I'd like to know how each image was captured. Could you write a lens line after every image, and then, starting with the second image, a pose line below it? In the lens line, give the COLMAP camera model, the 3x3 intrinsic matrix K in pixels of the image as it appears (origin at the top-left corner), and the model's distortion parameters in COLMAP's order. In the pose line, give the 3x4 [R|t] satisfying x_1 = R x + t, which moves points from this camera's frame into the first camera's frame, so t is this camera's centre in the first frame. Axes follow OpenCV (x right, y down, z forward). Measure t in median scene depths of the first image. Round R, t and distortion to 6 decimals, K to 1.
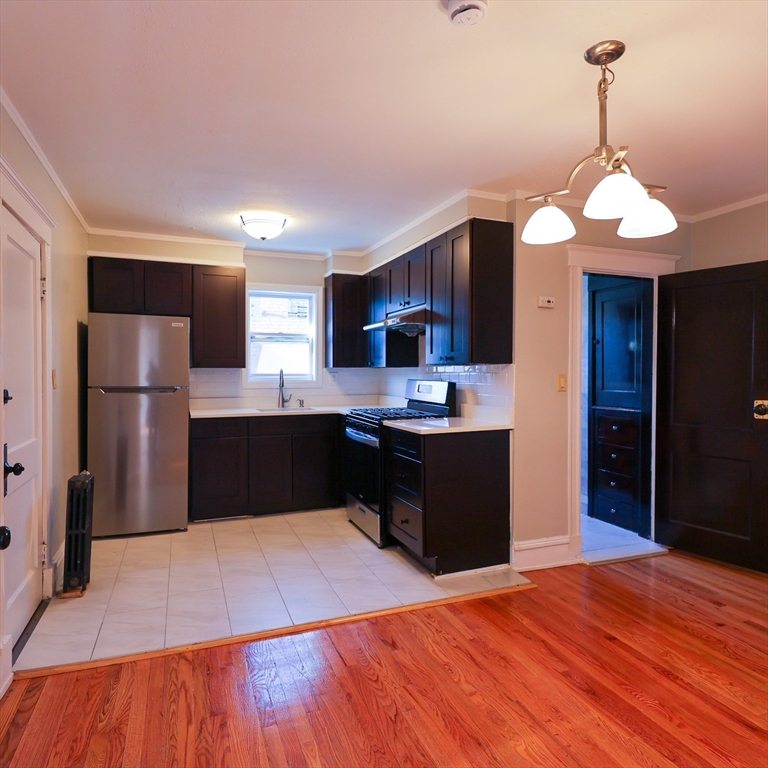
lens RADIAL K [[520.5, 0, 380.7], [0, 520.5, 385.9], [0, 0, 1]] dist [0.020000, -0.010358]
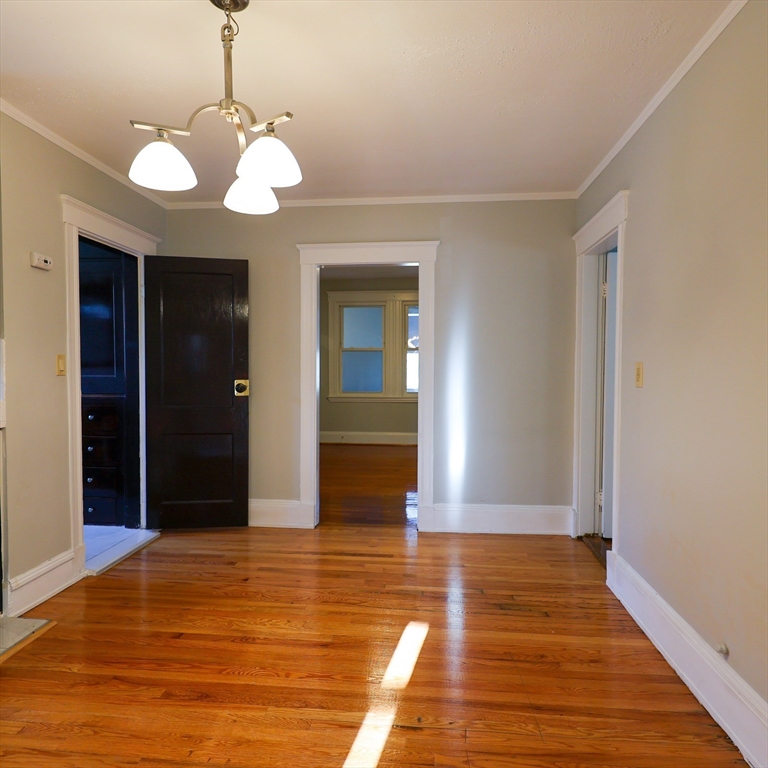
lens RADIAL K [[520.5, 0, 380.7], [0, 520.5, 385.9], [0, 0, 1]] dist [0.020000, -0.010358]
pose [[0.449363, -0.034694, 0.892675, -0.167533], [0.019376, 0.999389, 0.029088, 0.013085], [-0.893139, 0.004225, 0.449761, 0.198938]]
